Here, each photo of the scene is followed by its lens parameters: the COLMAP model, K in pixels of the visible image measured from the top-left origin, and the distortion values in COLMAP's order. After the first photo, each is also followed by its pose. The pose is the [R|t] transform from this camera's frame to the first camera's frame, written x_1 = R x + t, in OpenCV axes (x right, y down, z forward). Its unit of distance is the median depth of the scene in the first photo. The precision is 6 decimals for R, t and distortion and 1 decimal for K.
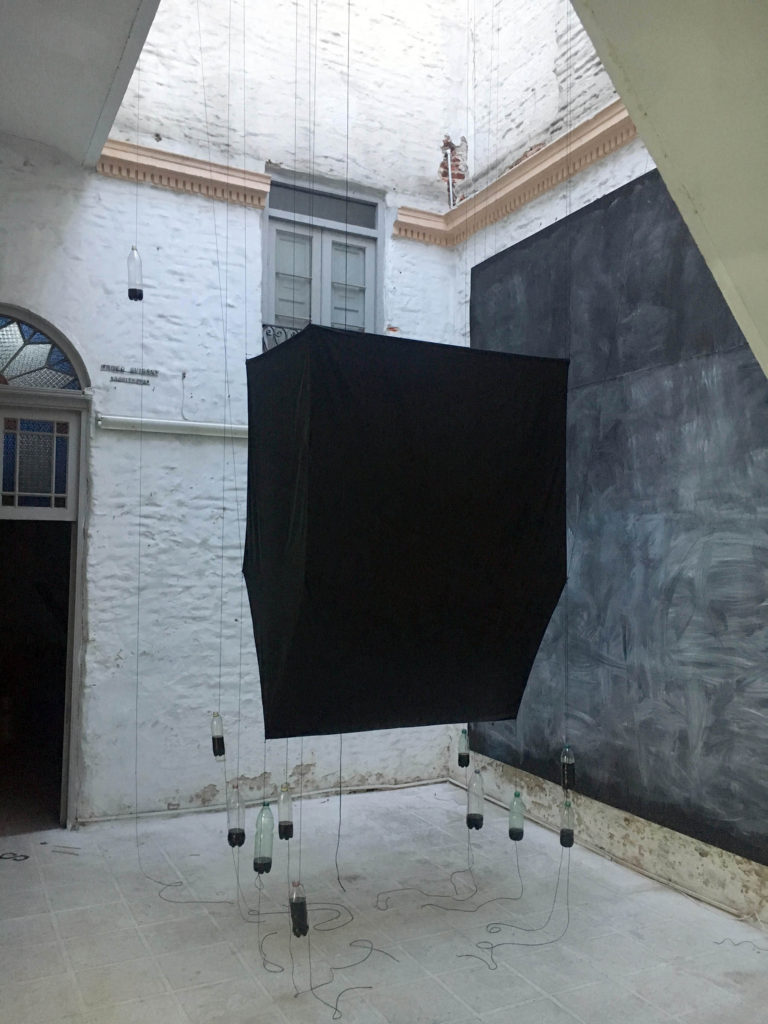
lens RADIAL K [[858.6, 0, 384.0], [0, 858.6, 512.0], [0, 0, 1]] dist [0.080196, -0.113707]
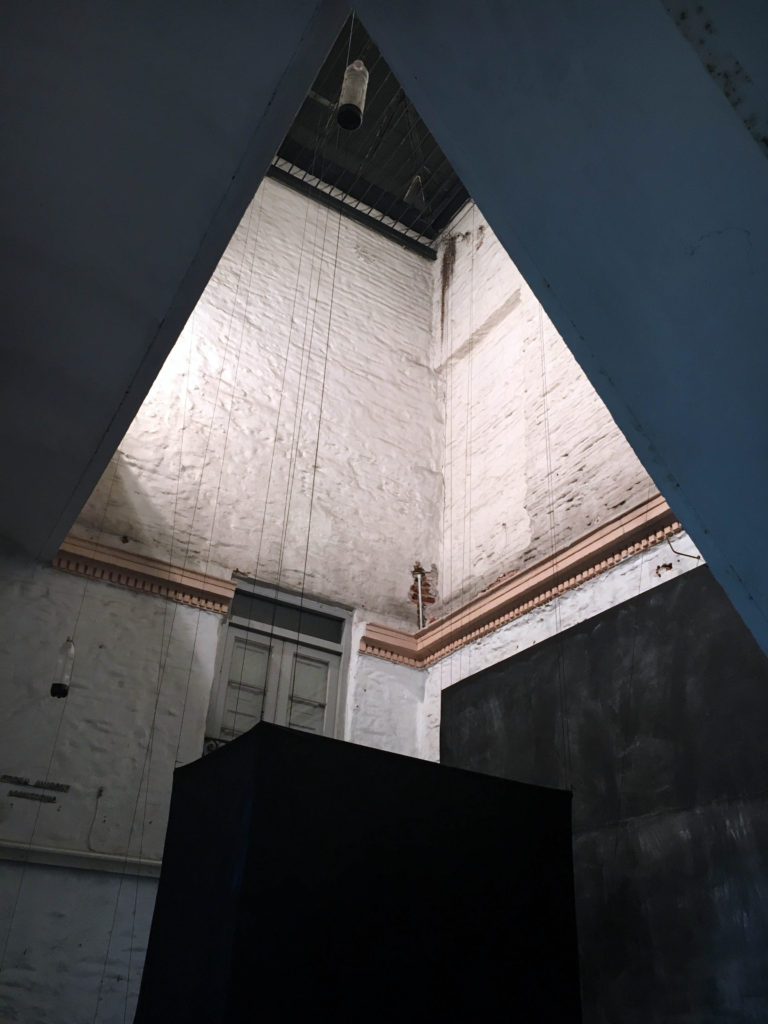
lens RADIAL K [[858.6, 0, 384.0], [0, 858.6, 512.0], [0, 0, 1]] dist [0.080196, -0.113707]
pose [[0.997037, 0.067751, 0.036429, -0.007785], [-0.042081, 0.876815, -0.478984, -0.006023], [-0.064393, 0.476032, 0.877068, 0.115995]]
